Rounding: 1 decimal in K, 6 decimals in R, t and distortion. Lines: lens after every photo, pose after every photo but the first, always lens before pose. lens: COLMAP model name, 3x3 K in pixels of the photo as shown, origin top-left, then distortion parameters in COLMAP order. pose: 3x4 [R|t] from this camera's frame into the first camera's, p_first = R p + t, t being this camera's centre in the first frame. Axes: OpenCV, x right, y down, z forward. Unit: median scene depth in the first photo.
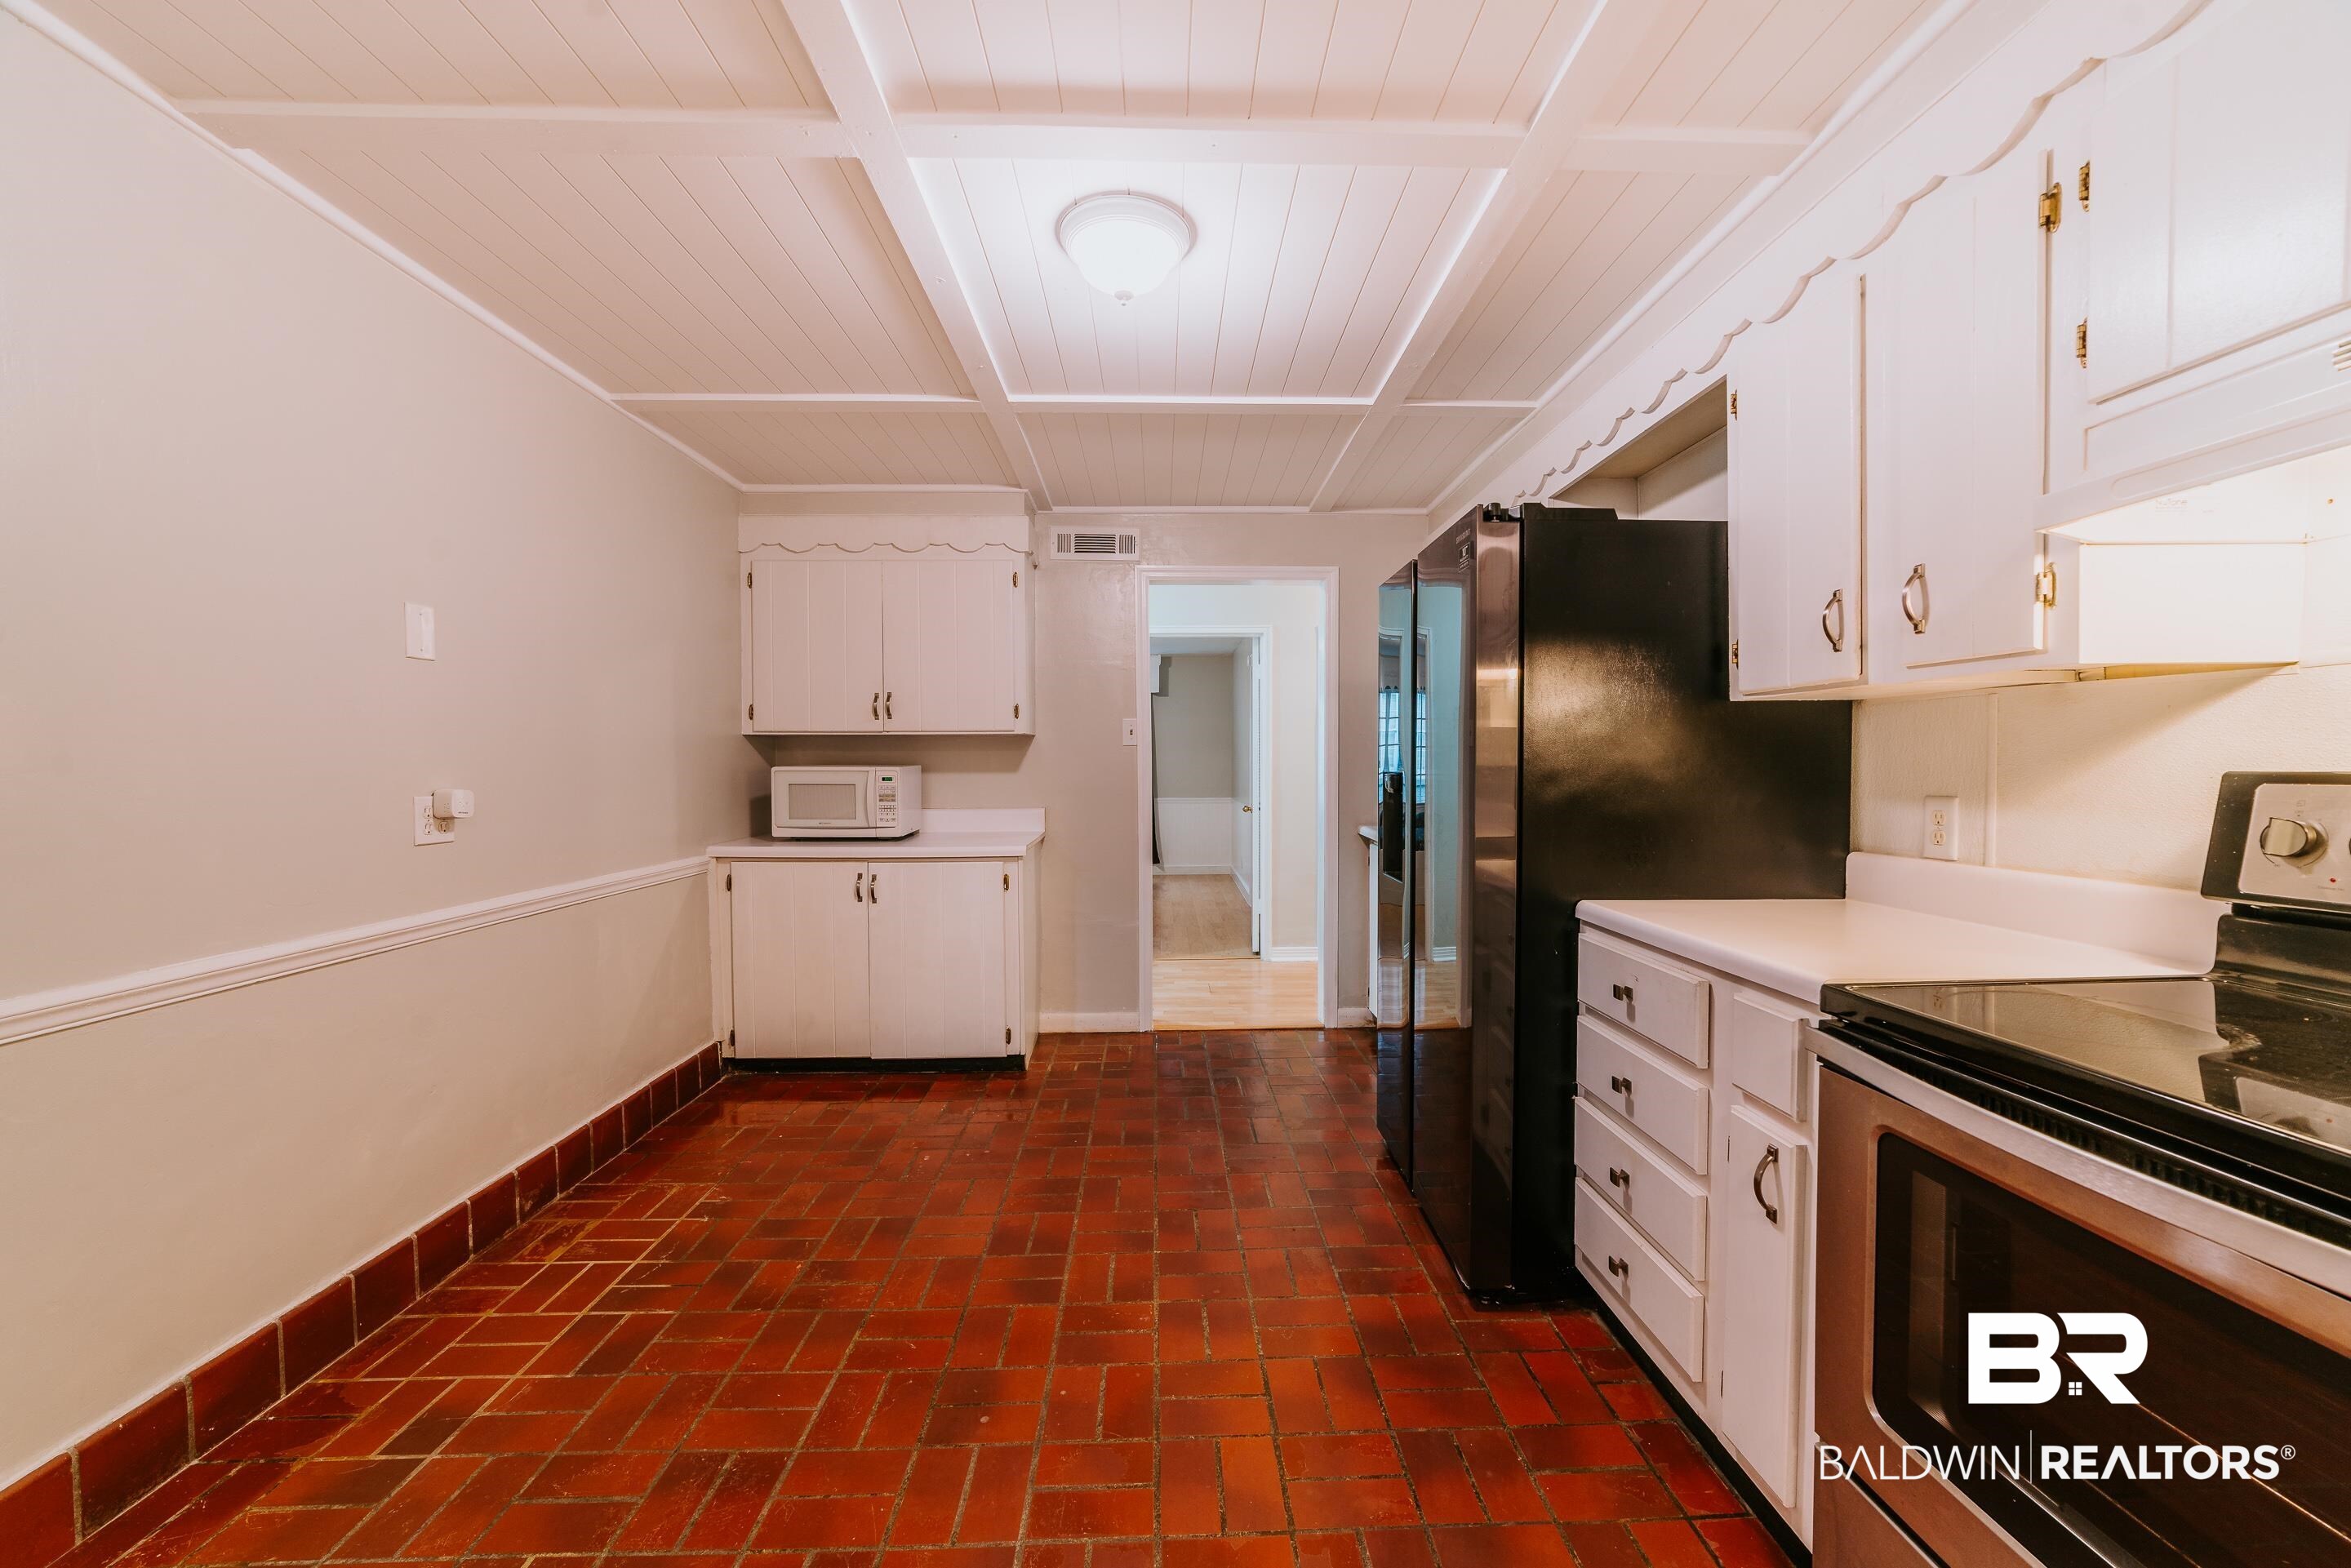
lens RADIAL K [[924.6, 0, 1179.3], [0, 924.6, 781.6], [0, 0, 1]] dist [0.003037, 0.003450]
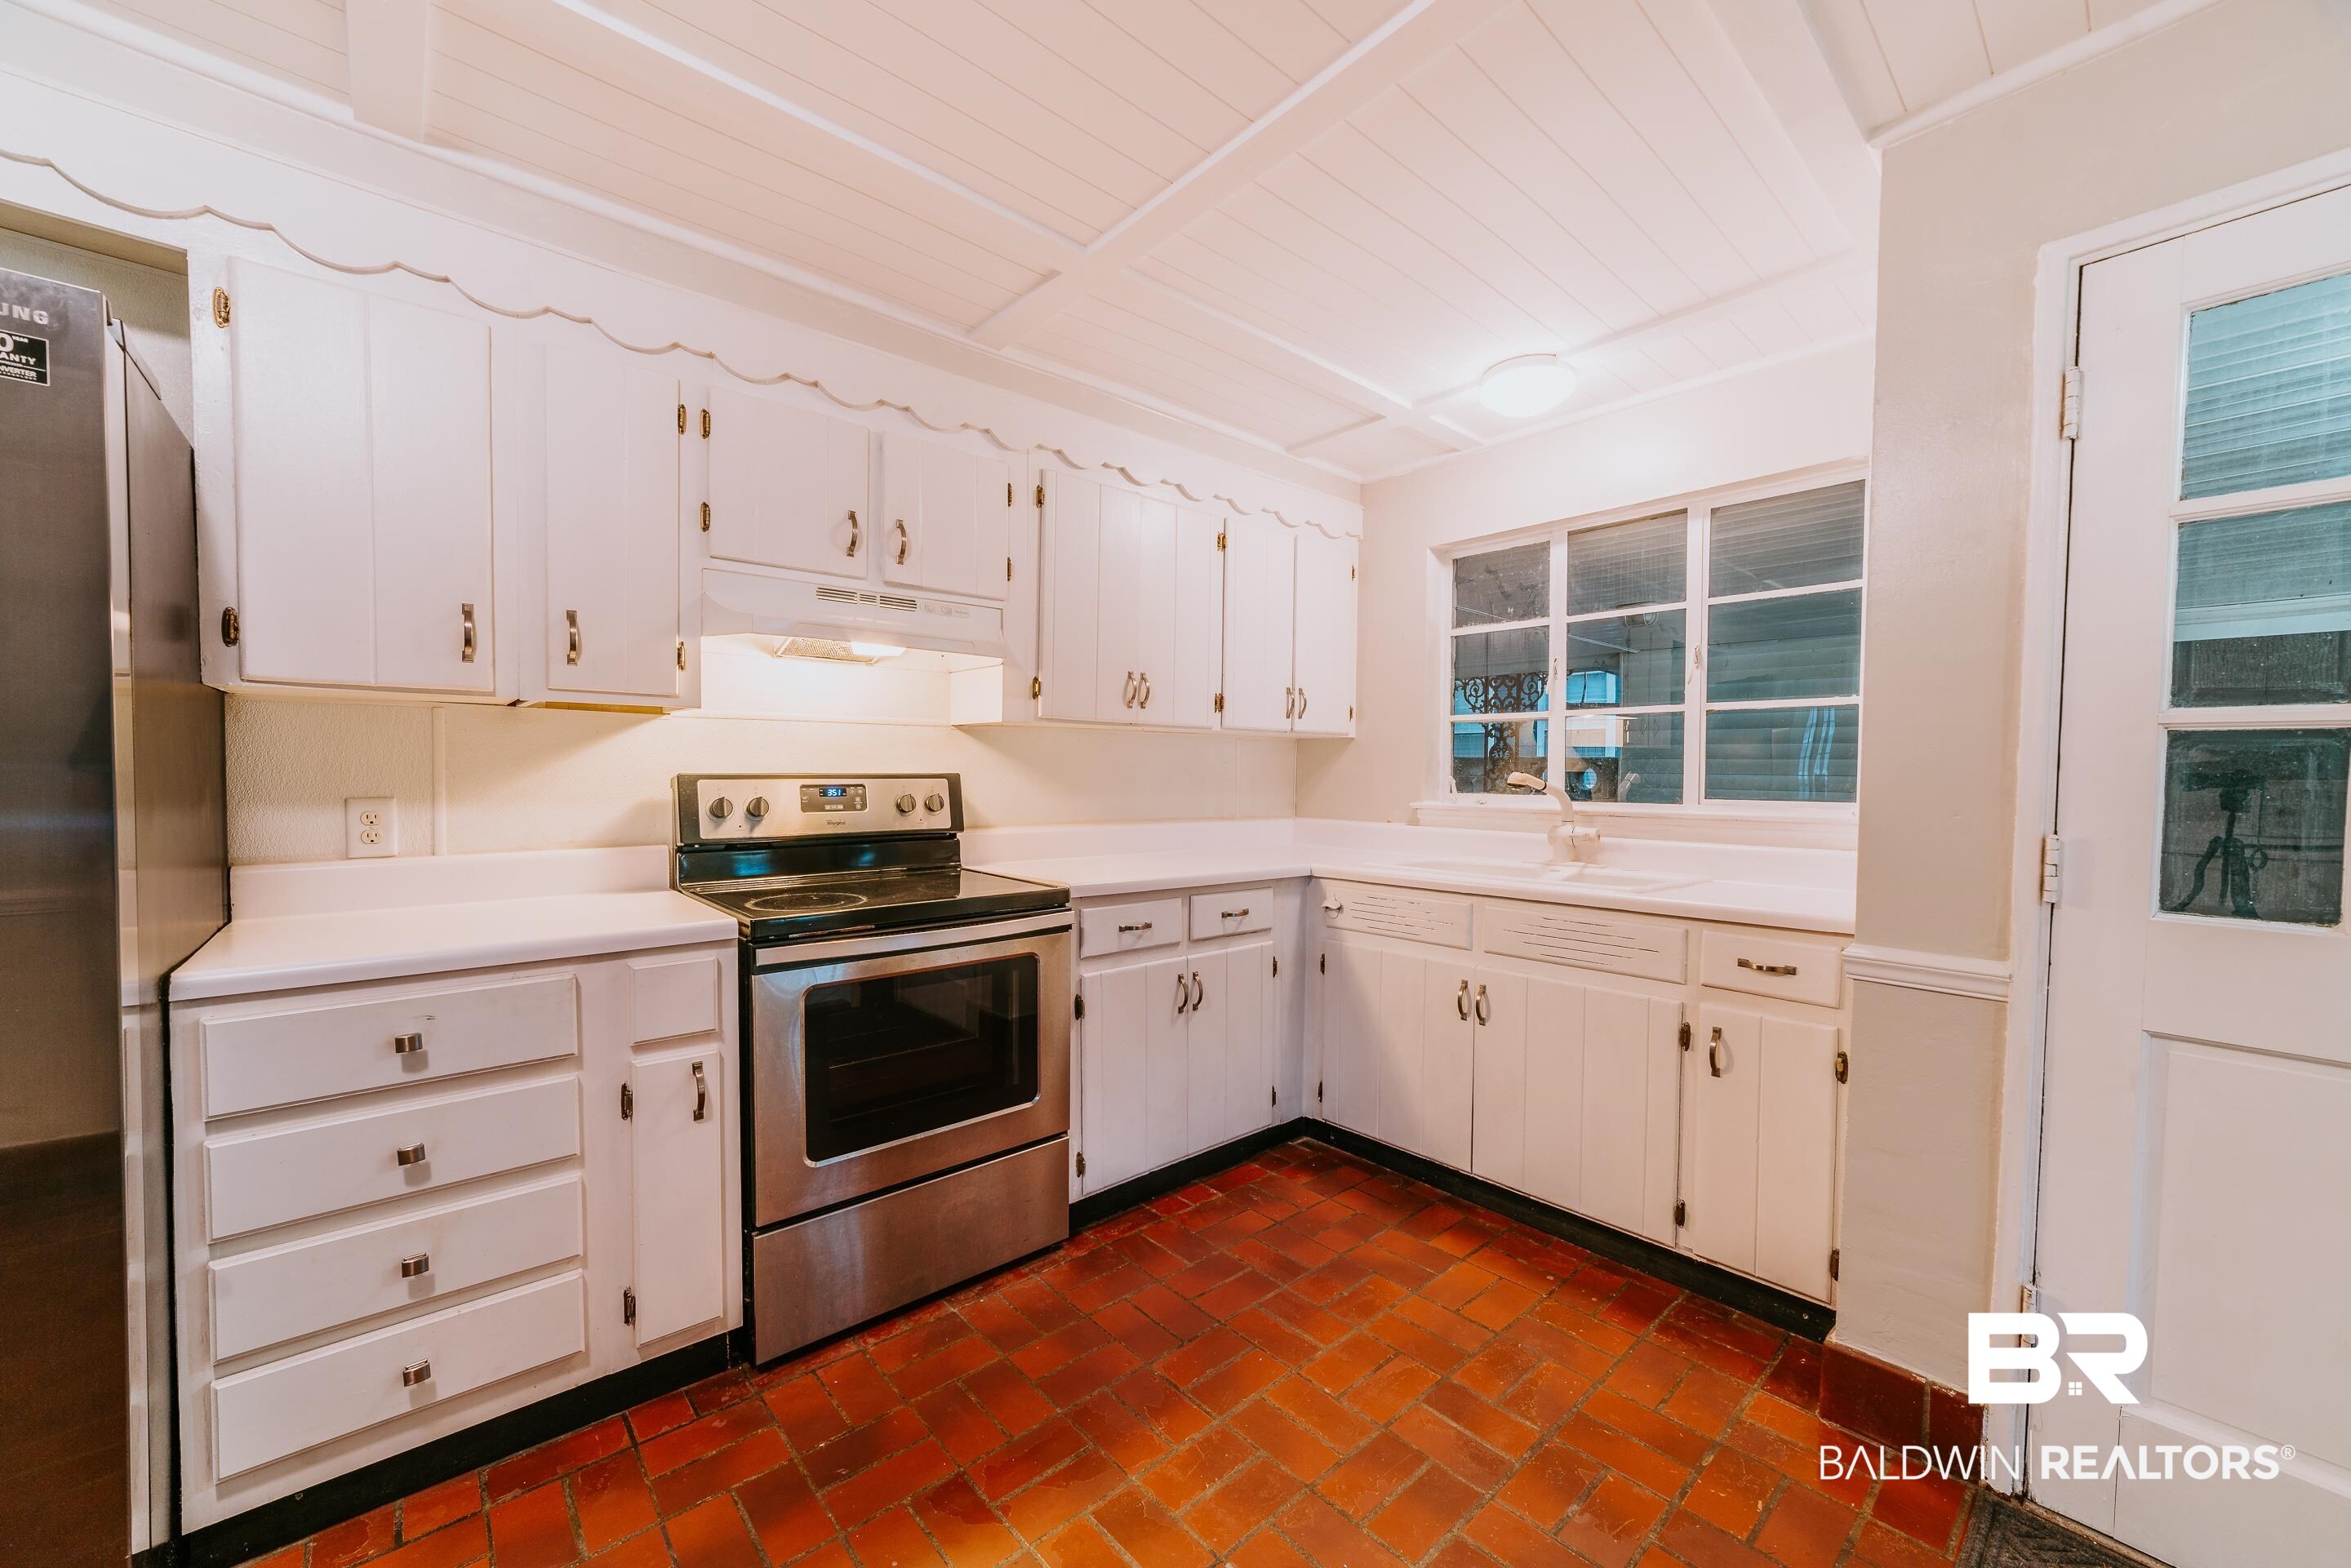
lens RADIAL K [[924.6, 0, 1184.6], [0, 924.6, 791.8], [0, 0, 1]] dist [0.003037, 0.003450]
pose [[-0.643191, -0.021885, 0.765393, -0.533448], [0.008944, 0.999309, 0.036089, -0.019052], [-0.765654, 0.030058, -0.642550, 0.883065]]
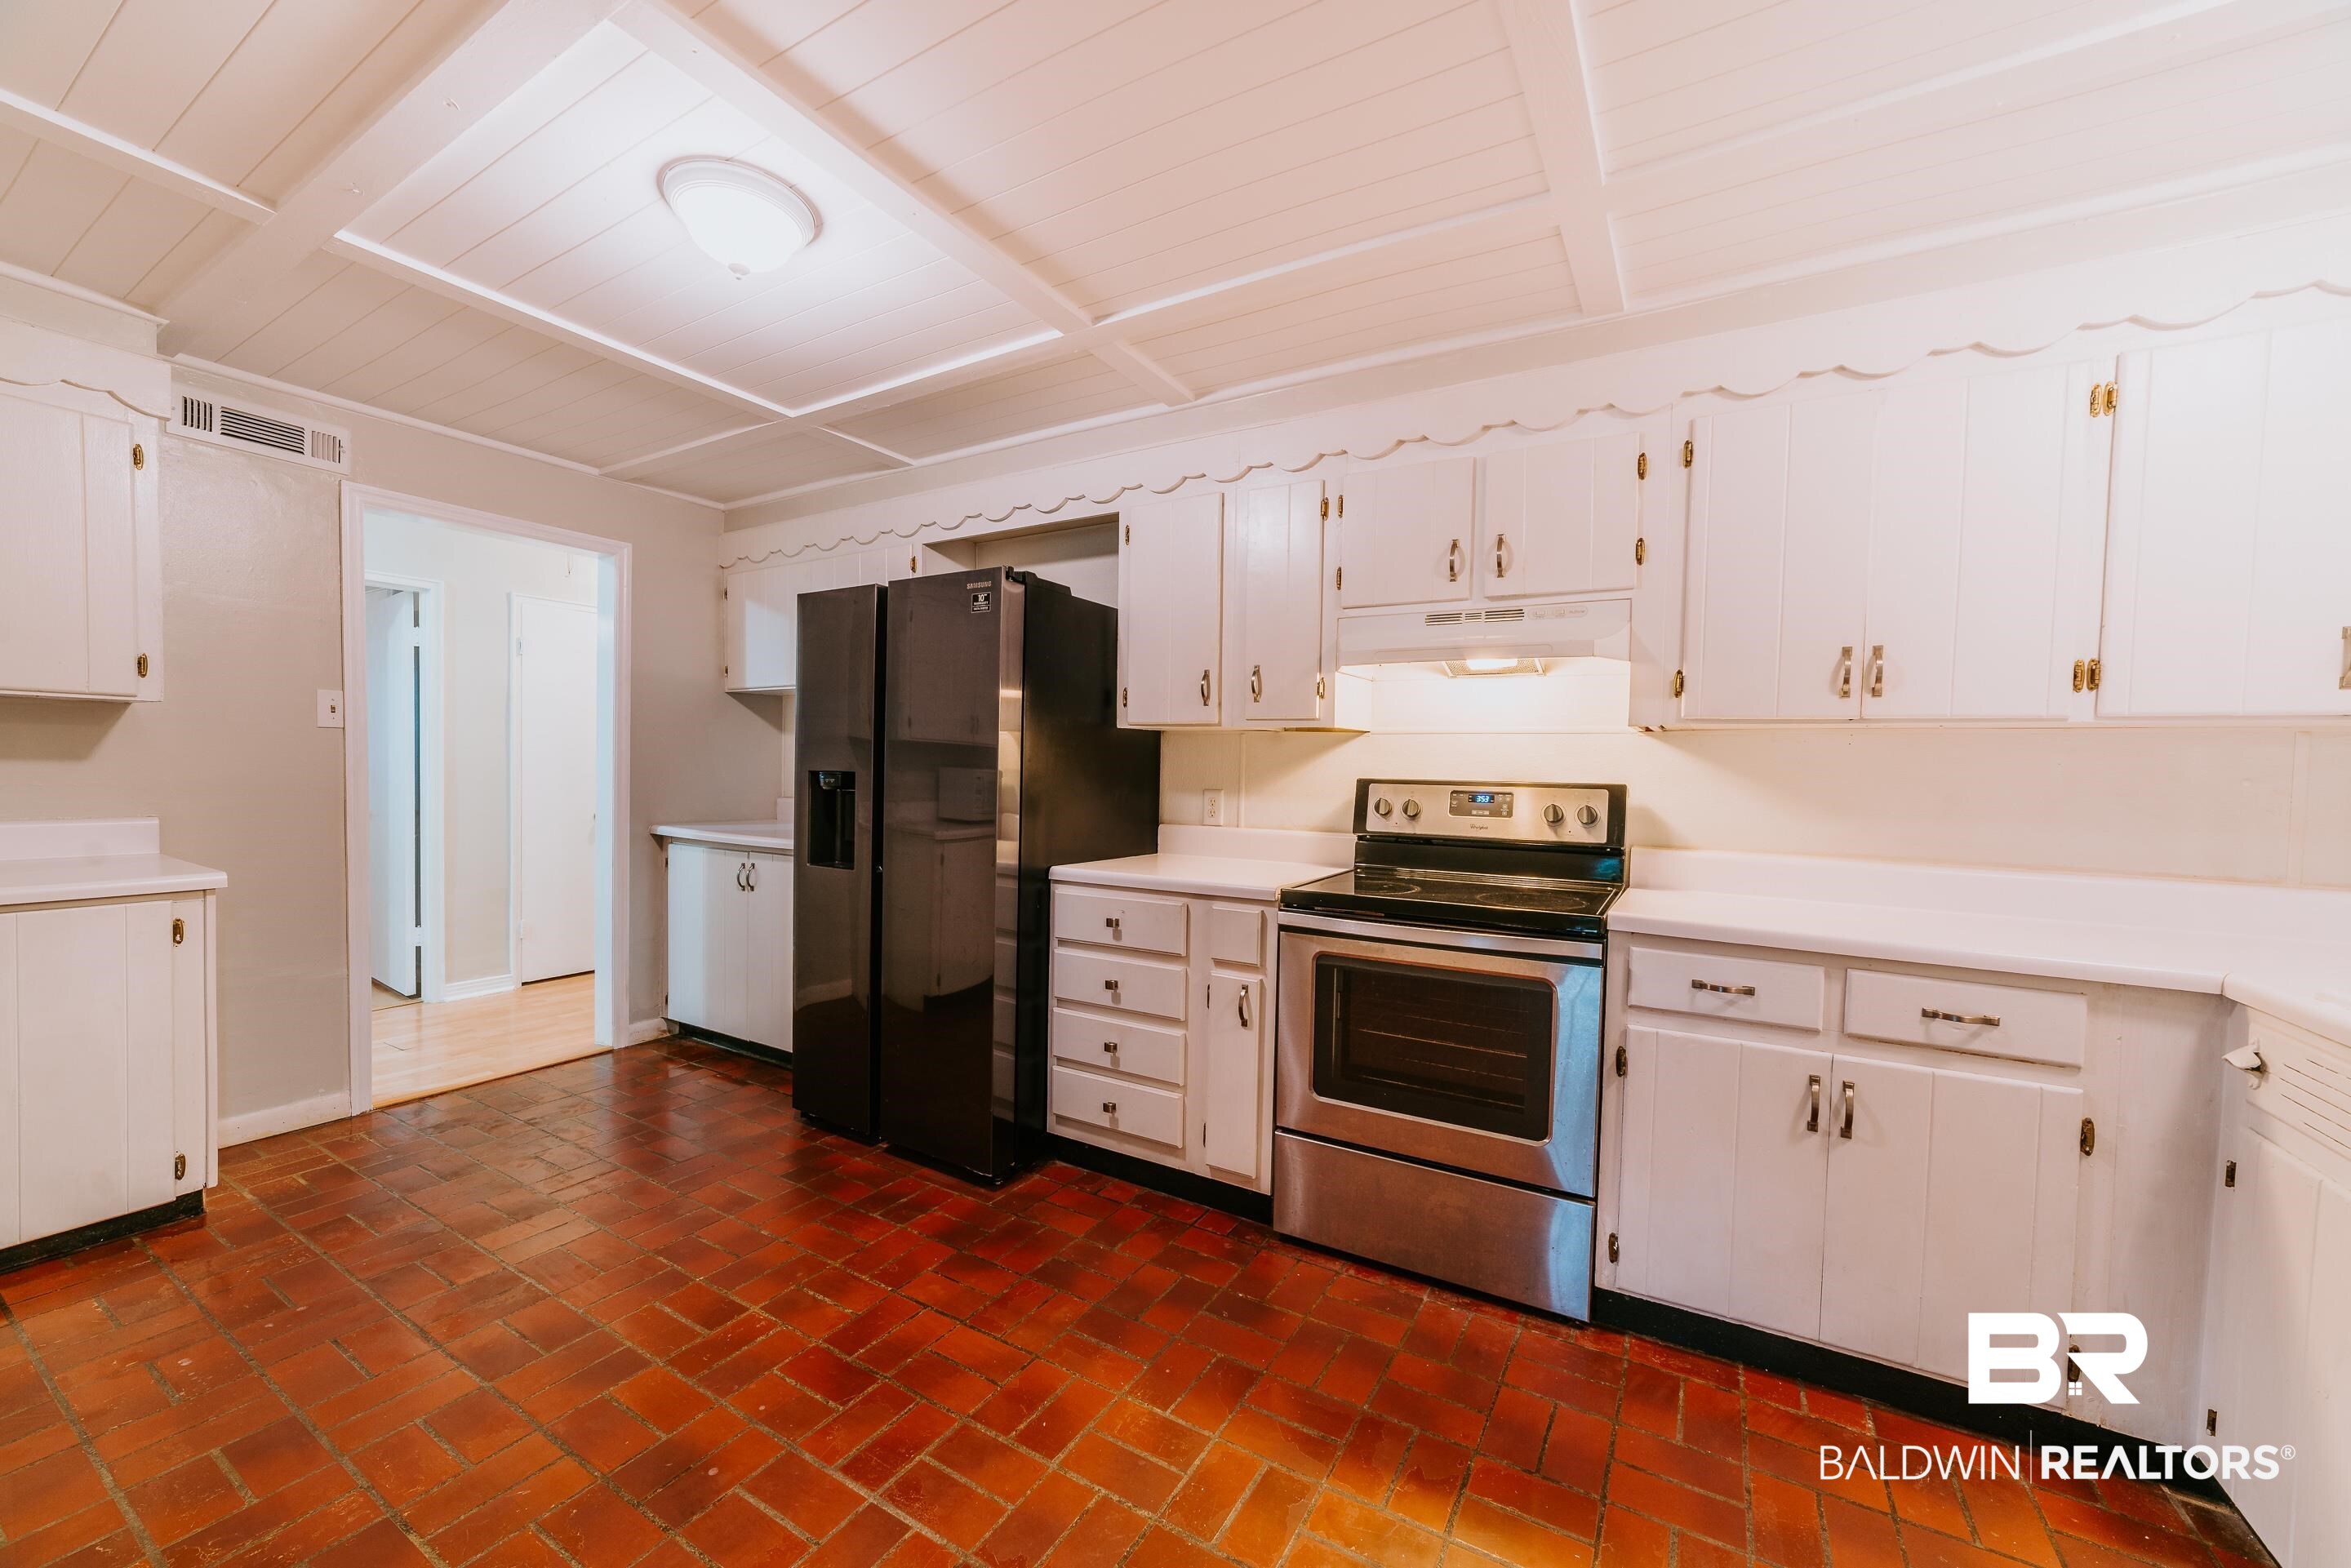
lens RADIAL K [[924.6, 0, 1172.8], [0, 924.6, 790.0], [0, 0, 1]] dist [0.003037, 0.003450]
pose [[0.536887, -0.006558, 0.843629, -0.643774], [-0.005811, 0.999917, 0.011472, -0.003191], [-0.843634, -0.011061, 0.536804, 0.108672]]
